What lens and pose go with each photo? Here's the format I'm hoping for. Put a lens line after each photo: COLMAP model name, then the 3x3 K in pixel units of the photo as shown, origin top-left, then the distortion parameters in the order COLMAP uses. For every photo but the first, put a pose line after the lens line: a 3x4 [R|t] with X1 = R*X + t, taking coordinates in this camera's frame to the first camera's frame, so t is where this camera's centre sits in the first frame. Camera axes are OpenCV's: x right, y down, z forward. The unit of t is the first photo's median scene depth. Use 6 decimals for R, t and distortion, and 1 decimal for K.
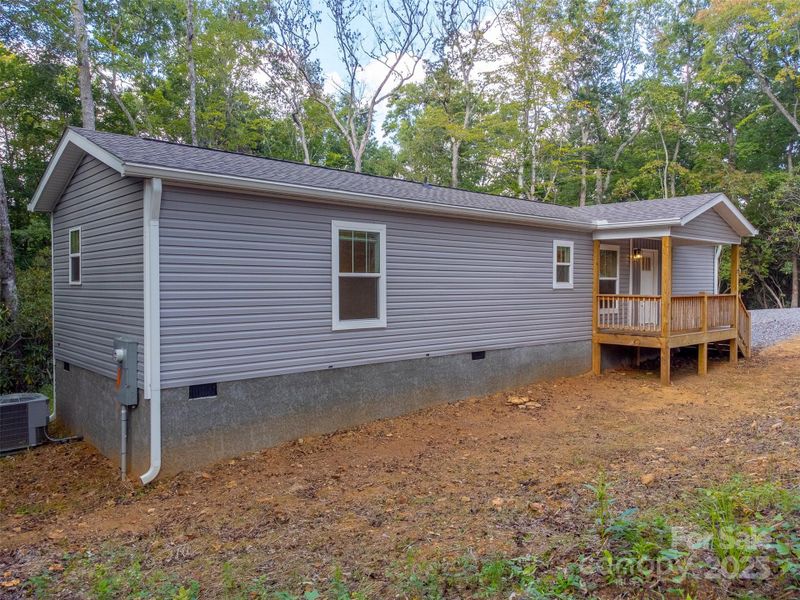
lens RADIAL K [[594.4, 0, 397.5], [0, 594.4, 295.5], [0, 0, 1]] dist [0.010030, 0.006330]
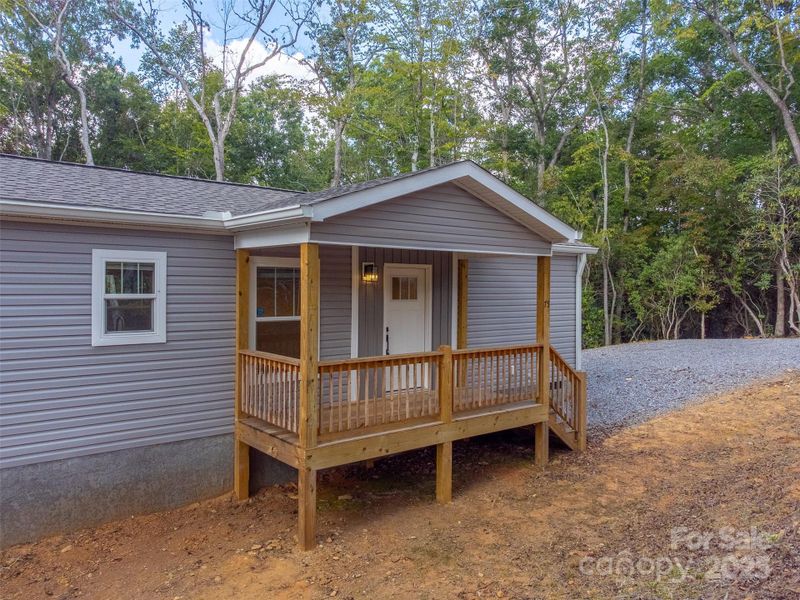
lens RADIAL K [[594.4, 0, 397.5], [0, 594.4, 295.5], [0, 0, 1]] dist [0.010030, 0.006330]
pose [[0.998584, -0.001126, -0.053194, 0.484836], [0.000524, 0.999936, -0.011320, -0.043154], [0.053204, 0.011276, 0.998520, 0.453858]]
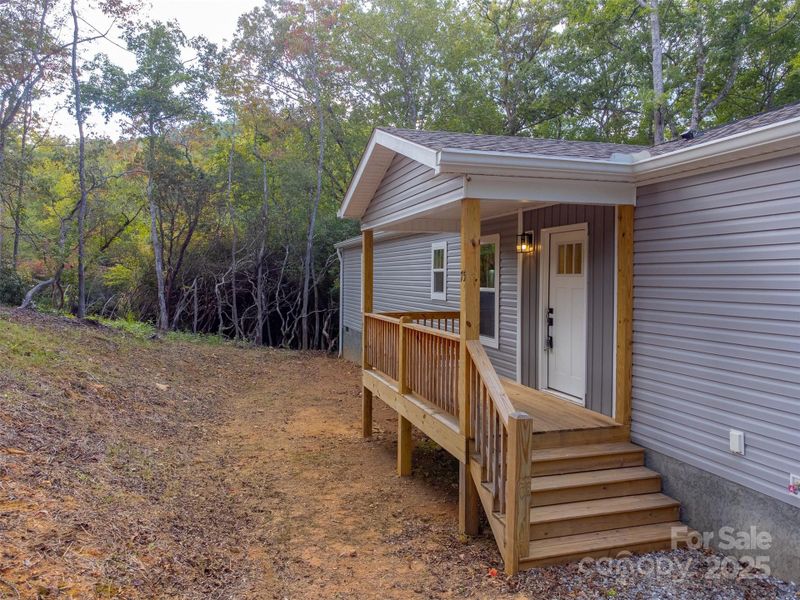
lens RADIAL K [[594.4, 0, 397.5], [0, 594.4, 295.5], [0, 0, 1]] dist [0.010030, 0.006330]
pose [[-0.423561, 0.017668, -0.905695, 0.948292], [-0.034143, 0.998788, 0.035451, -0.040644], [0.905224, 0.045938, -0.422445, 1.165659]]
